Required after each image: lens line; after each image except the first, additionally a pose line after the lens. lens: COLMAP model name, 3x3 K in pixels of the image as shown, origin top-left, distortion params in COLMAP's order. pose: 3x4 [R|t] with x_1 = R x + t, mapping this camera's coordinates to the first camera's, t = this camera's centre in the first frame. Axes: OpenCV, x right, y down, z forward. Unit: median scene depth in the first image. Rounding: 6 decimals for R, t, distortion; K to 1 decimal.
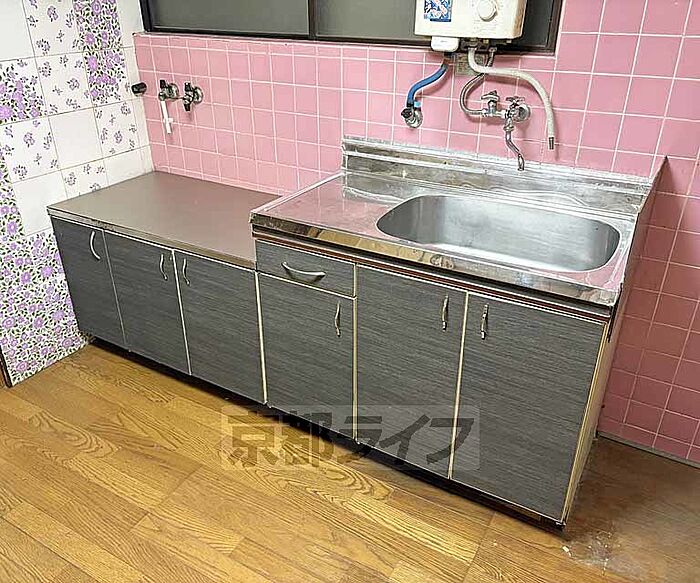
lens RADIAL K [[593.1, 0, 350.0], [0, 593.1, 291.5], [0, 0, 1]] dist [0.002438, 0.003738]
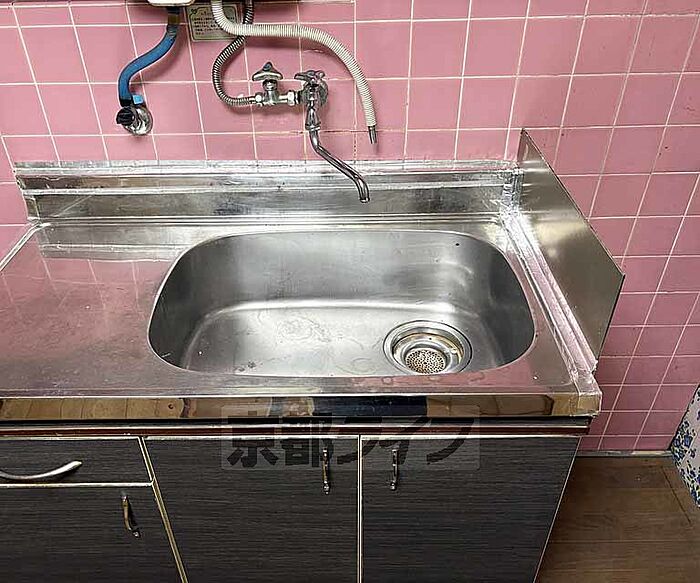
lens RADIAL K [[593.1, 0, 350.0], [0, 593.1, 291.5], [0, 0, 1]] dist [0.002438, 0.003738]
pose [[0.858733, -0.300791, 0.414853, -0.007744], [0.246820, 0.952283, 0.179547, -0.187037], [-0.449063, -0.051789, 0.891998, 0.372899]]
